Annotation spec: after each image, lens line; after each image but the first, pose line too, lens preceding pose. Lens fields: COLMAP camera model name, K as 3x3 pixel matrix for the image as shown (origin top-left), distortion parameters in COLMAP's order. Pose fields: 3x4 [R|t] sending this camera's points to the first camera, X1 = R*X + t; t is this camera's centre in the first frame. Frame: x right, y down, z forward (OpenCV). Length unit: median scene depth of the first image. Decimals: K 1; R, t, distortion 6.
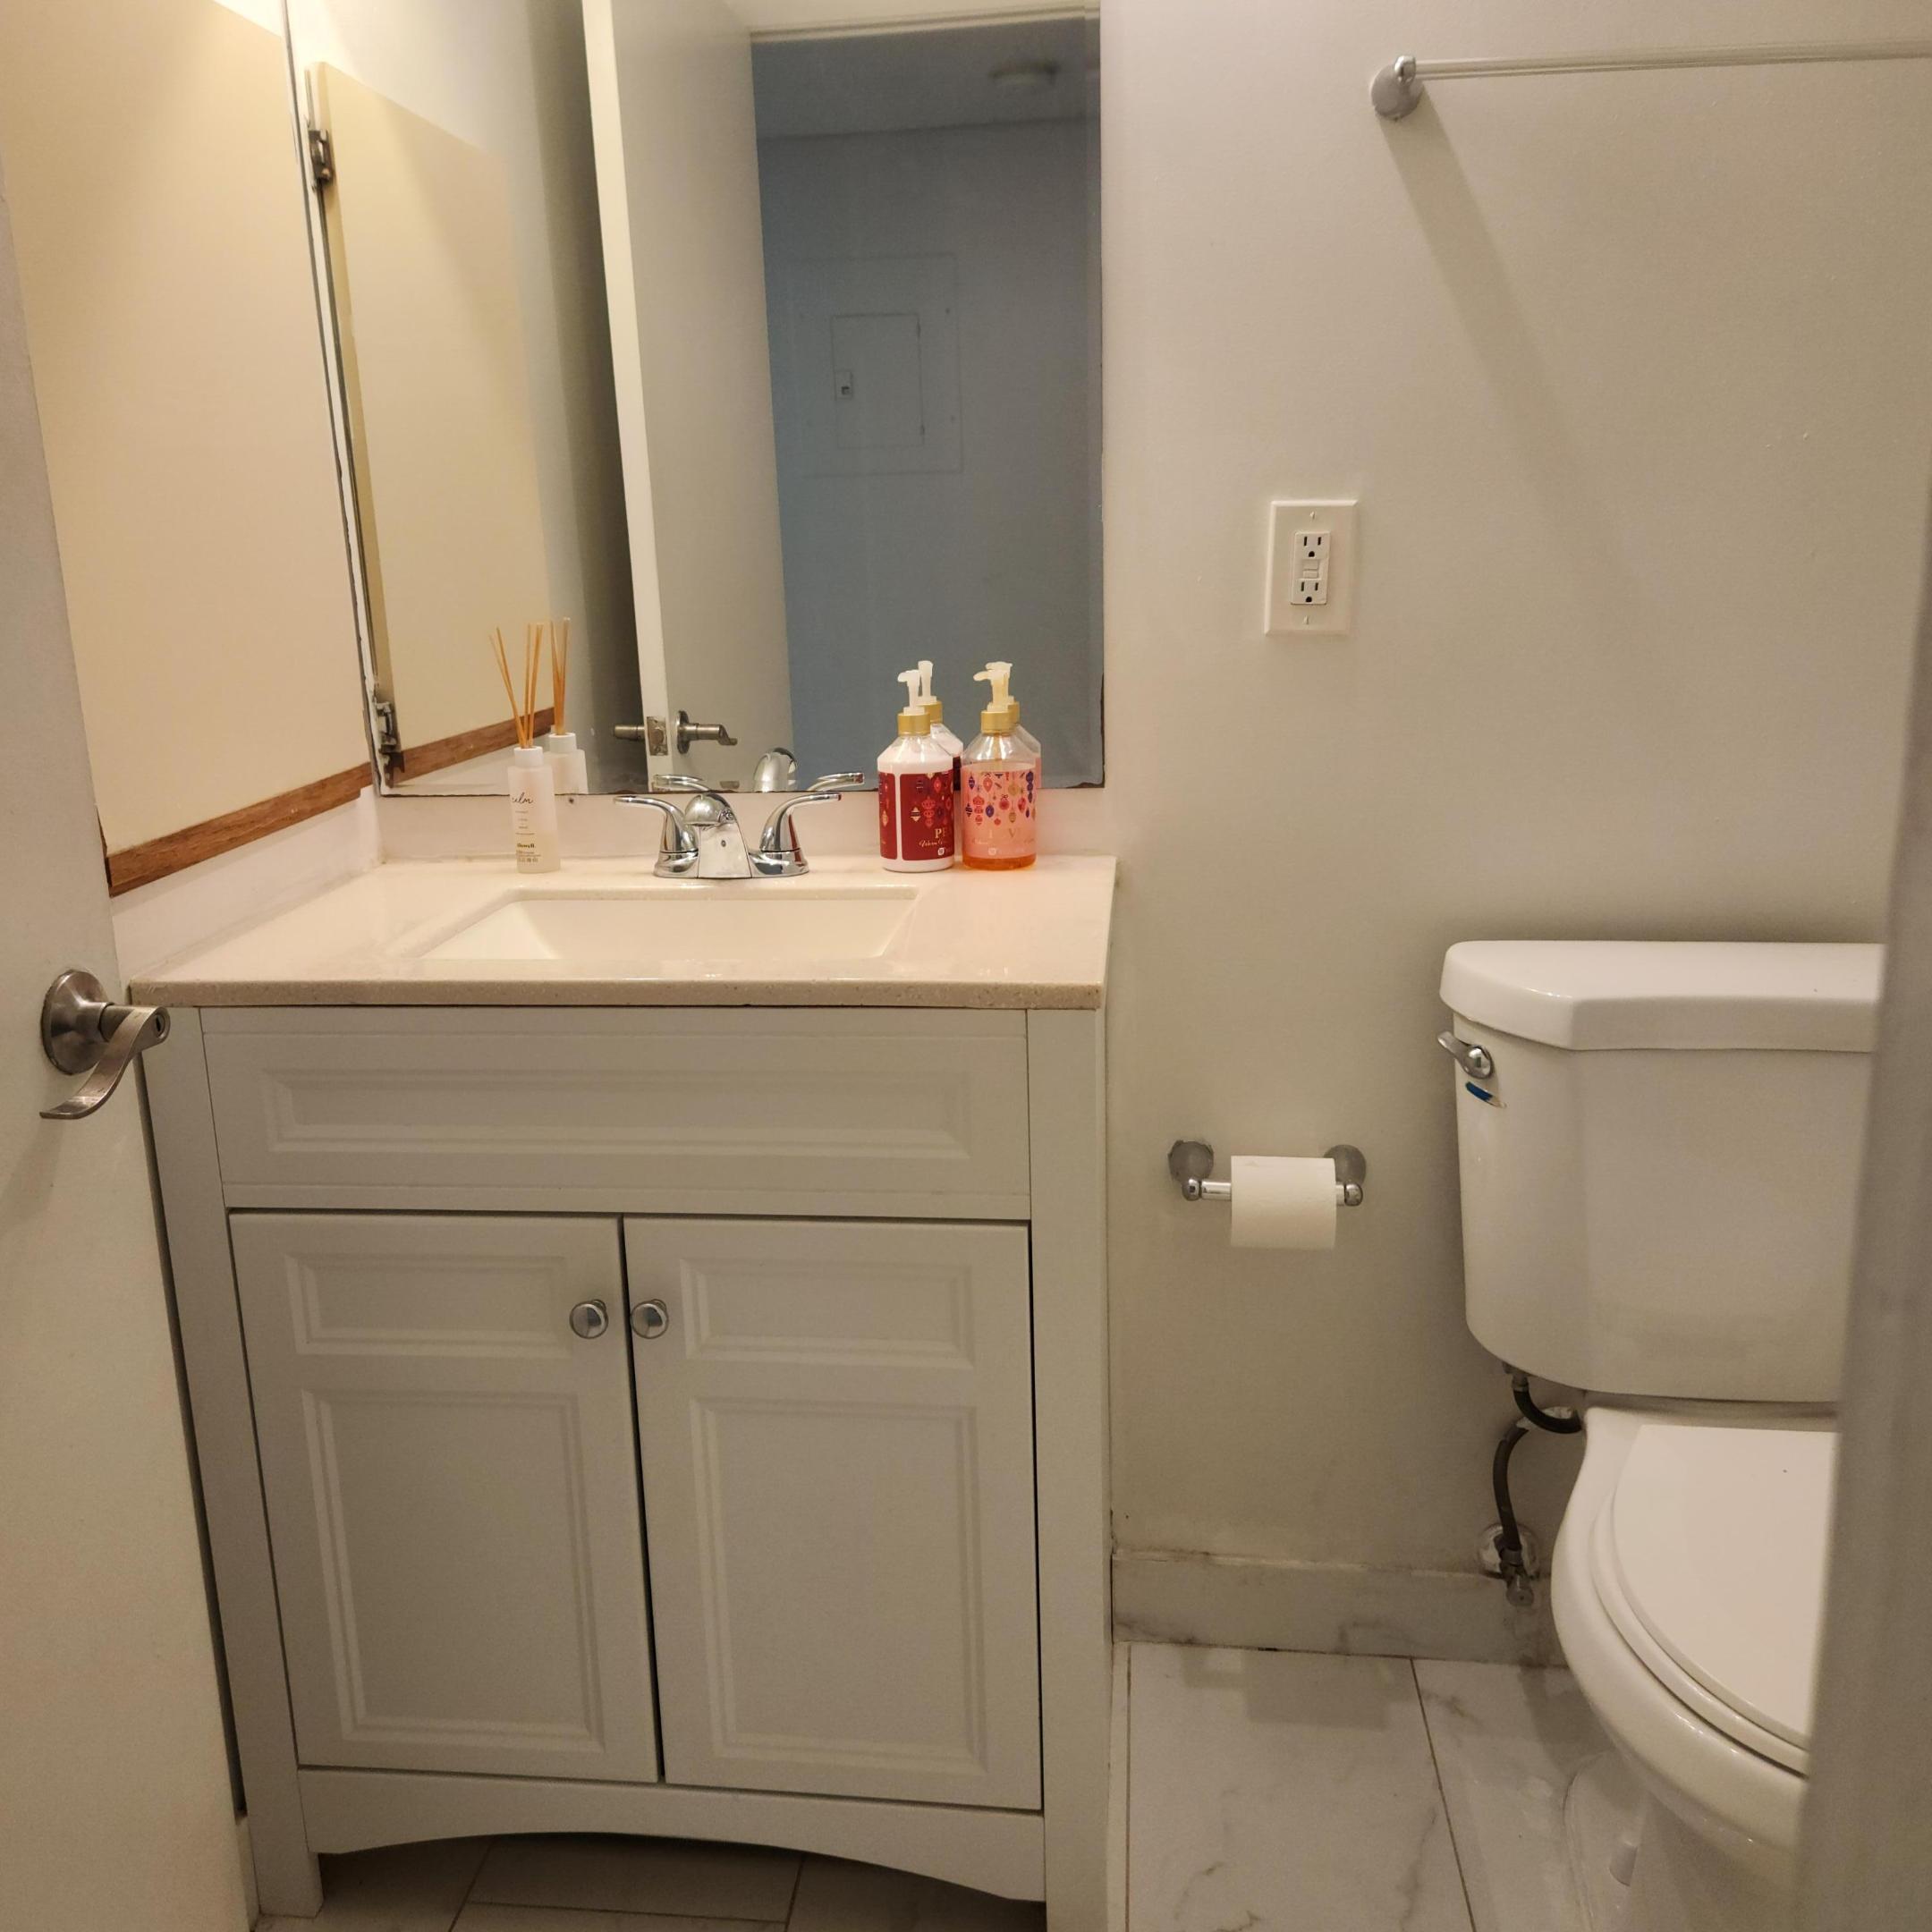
lens RADIAL K [[1734.4, 0, 893.7], [0, 1734.4, 944.4], [0, 0, 1]] dist [0.083524, -0.094368]
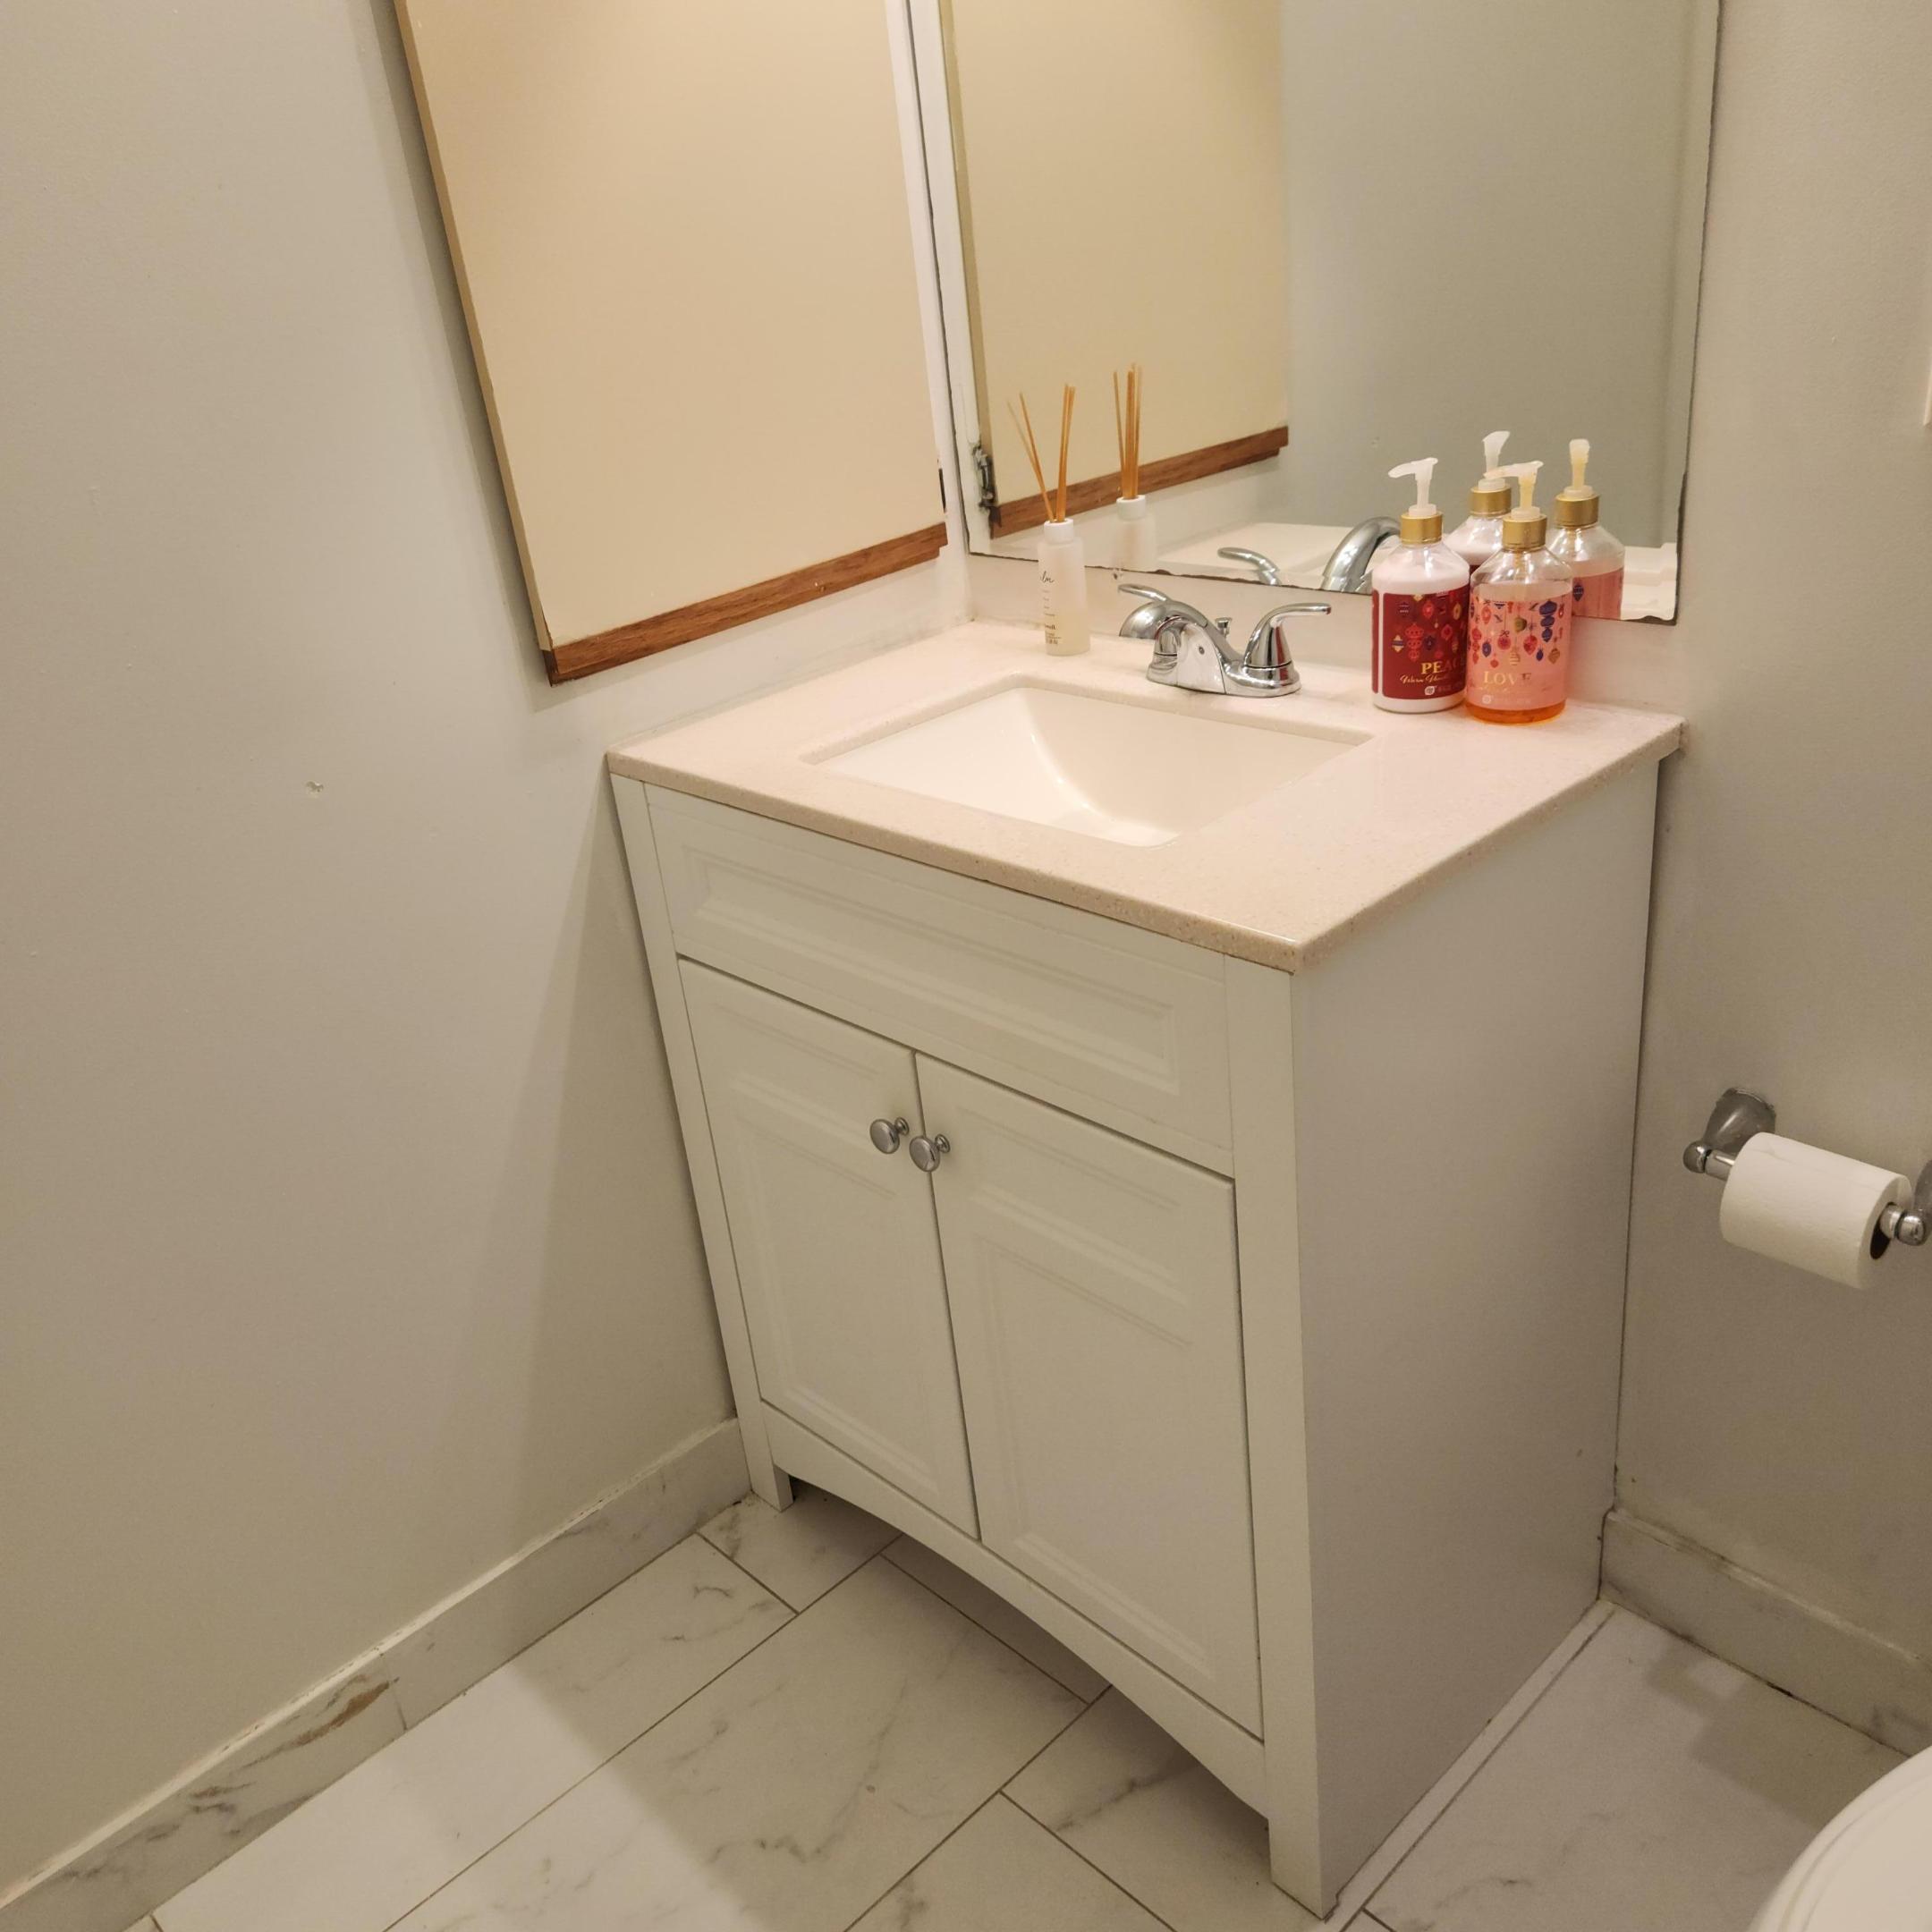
lens RADIAL K [[1734.4, 0, 954.0], [0, 1734.4, 955.4], [0, 0, 1]] dist [0.083524, -0.094368]
pose [[0.768158, 0.218816, -0.601708, 0.380502], [-0.062179, 0.960840, 0.270038, -0.142886], [0.637234, -0.170018, 0.751683, 0.217032]]
